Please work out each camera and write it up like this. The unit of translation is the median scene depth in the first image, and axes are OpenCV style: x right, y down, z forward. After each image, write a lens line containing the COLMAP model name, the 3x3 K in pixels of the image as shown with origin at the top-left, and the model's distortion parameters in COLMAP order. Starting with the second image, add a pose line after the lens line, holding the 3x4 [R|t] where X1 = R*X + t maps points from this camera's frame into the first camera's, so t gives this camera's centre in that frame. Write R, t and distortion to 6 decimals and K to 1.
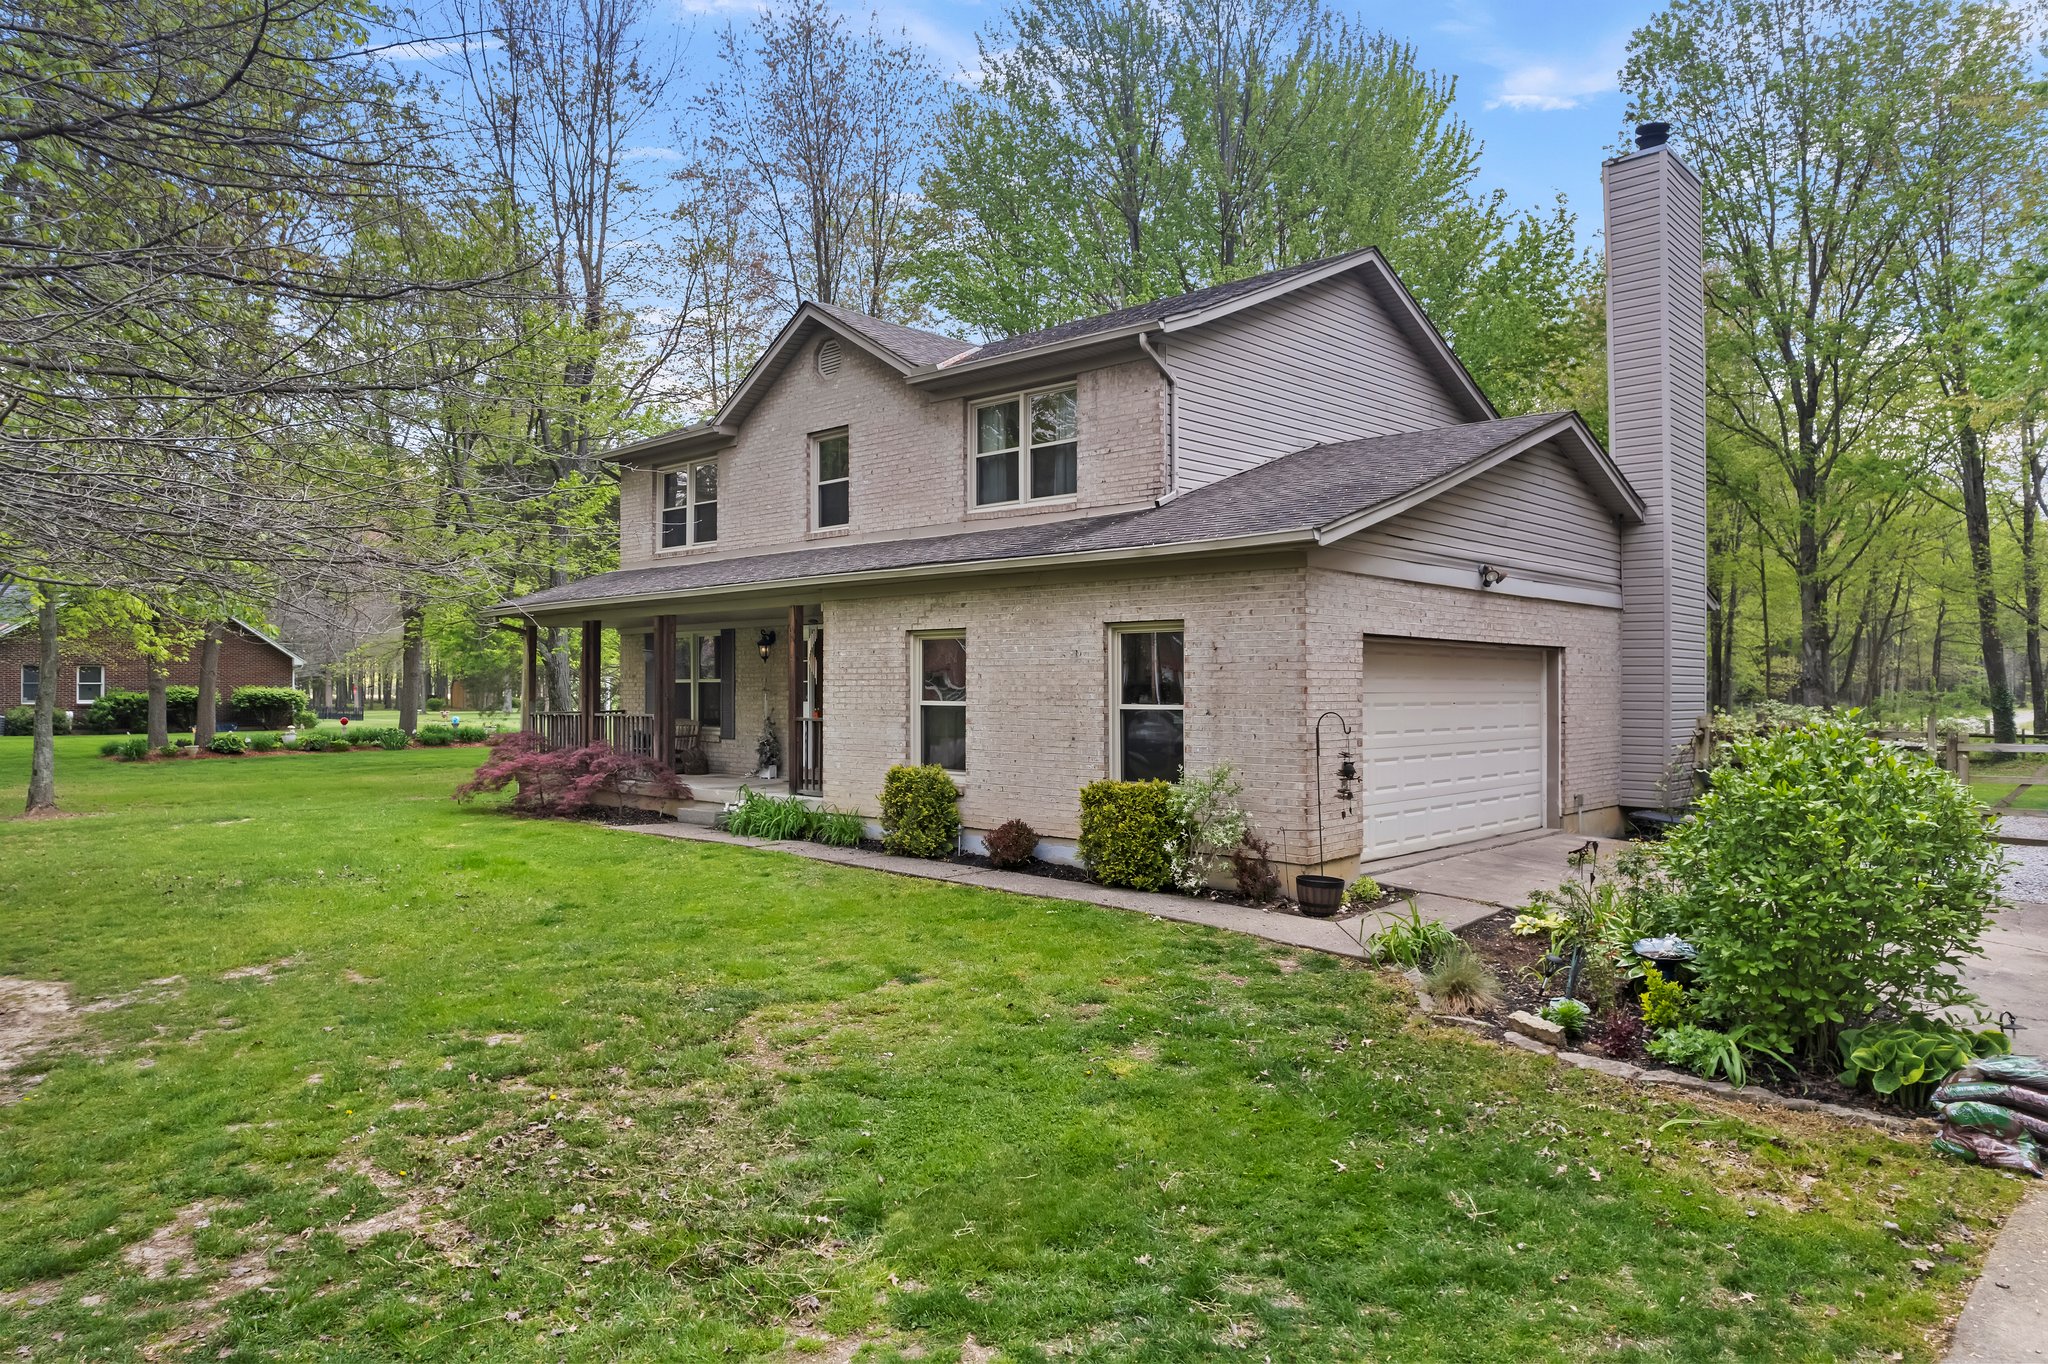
lens RADIAL K [[1294.0, 0, 1018.9], [0, 1294.0, 675.2], [0, 0, 1]] dist [-0.083085, 0.076125]
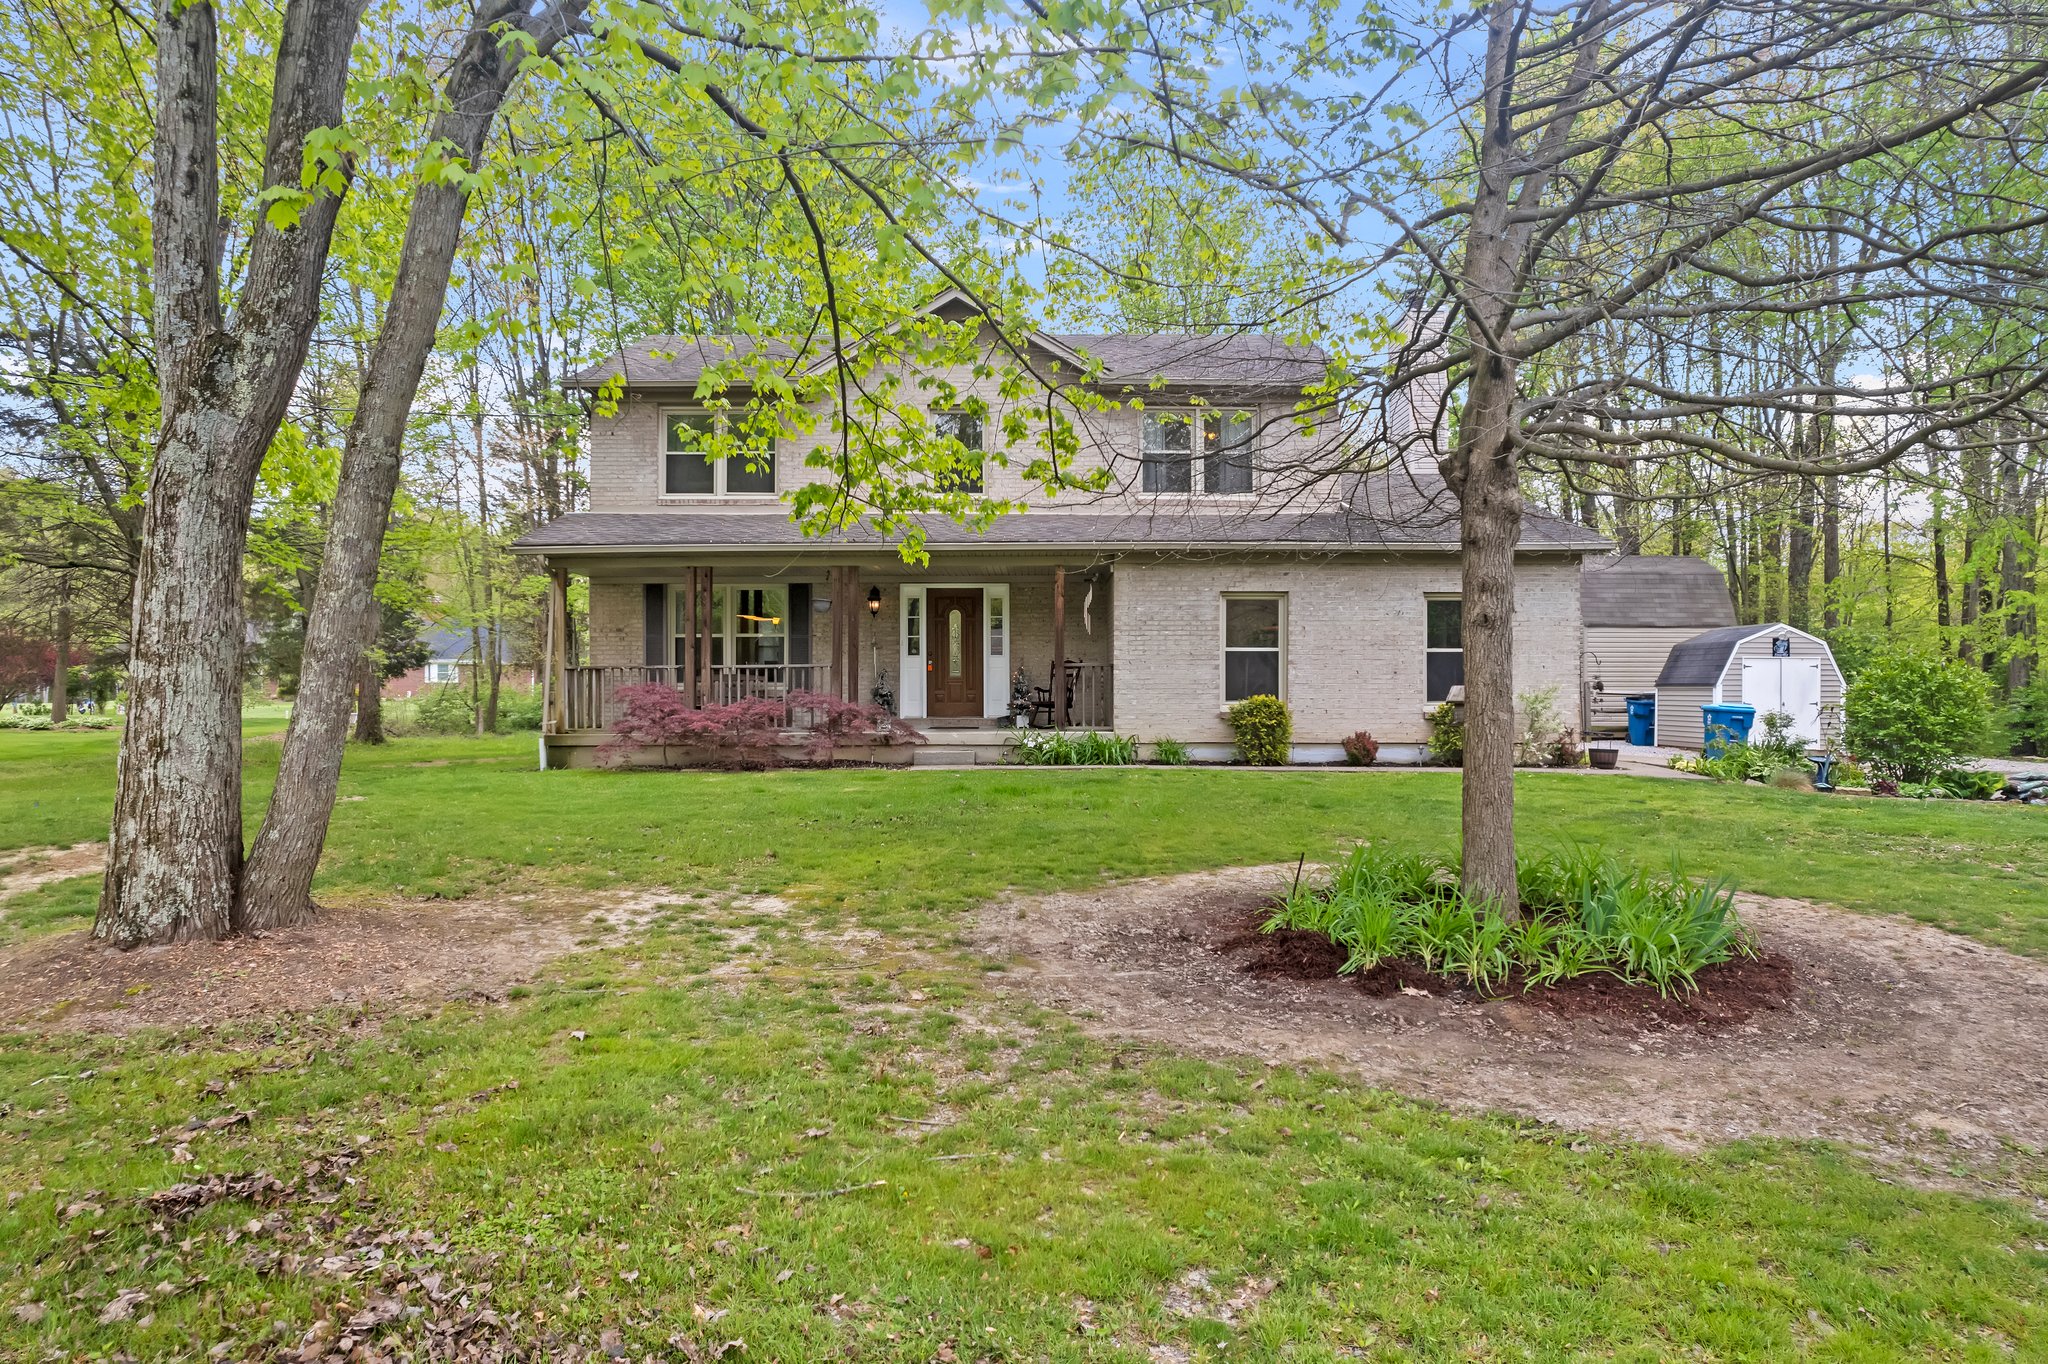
lens RADIAL K [[1285.3, 0, 1024.0], [0, 1285.3, 682.0], [0, 0, 1]] dist [-0.041588, 0.000409]
pose [[0.734486, 0.001395, 0.678623, -1.016227], [-0.005847, 0.999974, 0.004274, 0.046410], [-0.678599, -0.007107, 0.734475, 0.200283]]
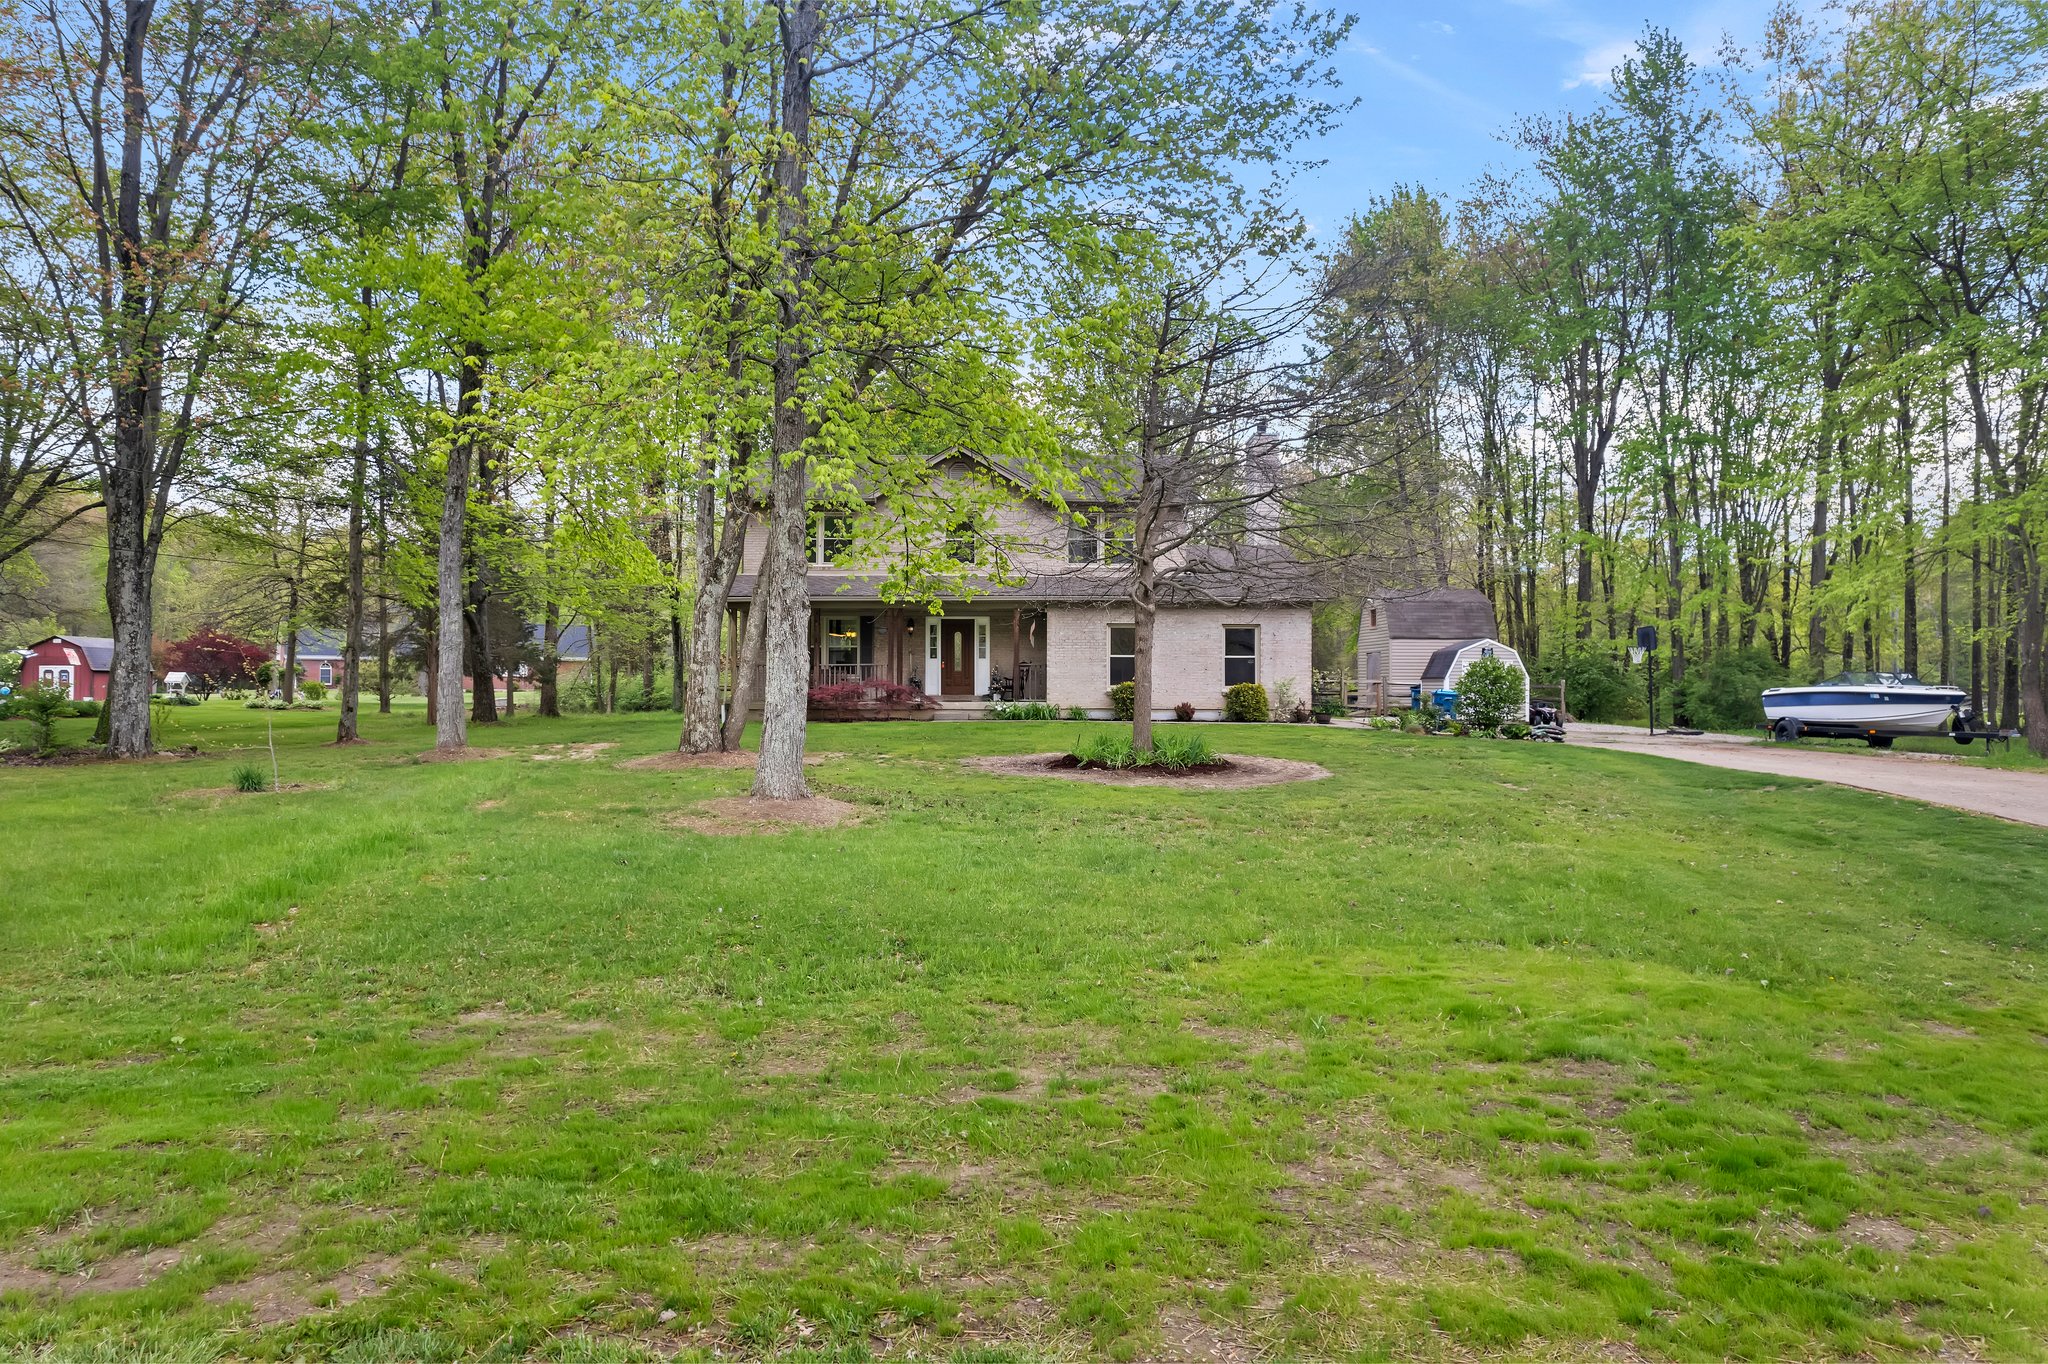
lens RADIAL K [[1285.3, 0, 1024.0], [0, 1285.3, 682.0], [0, 0, 1]] dist [-0.041588, 0.000409]
pose [[0.739577, 0.001551, 0.673070, -1.594591], [-0.008673, 0.999936, 0.007226, 0.048875], [-0.673016, -0.011182, 0.739544, -0.516446]]
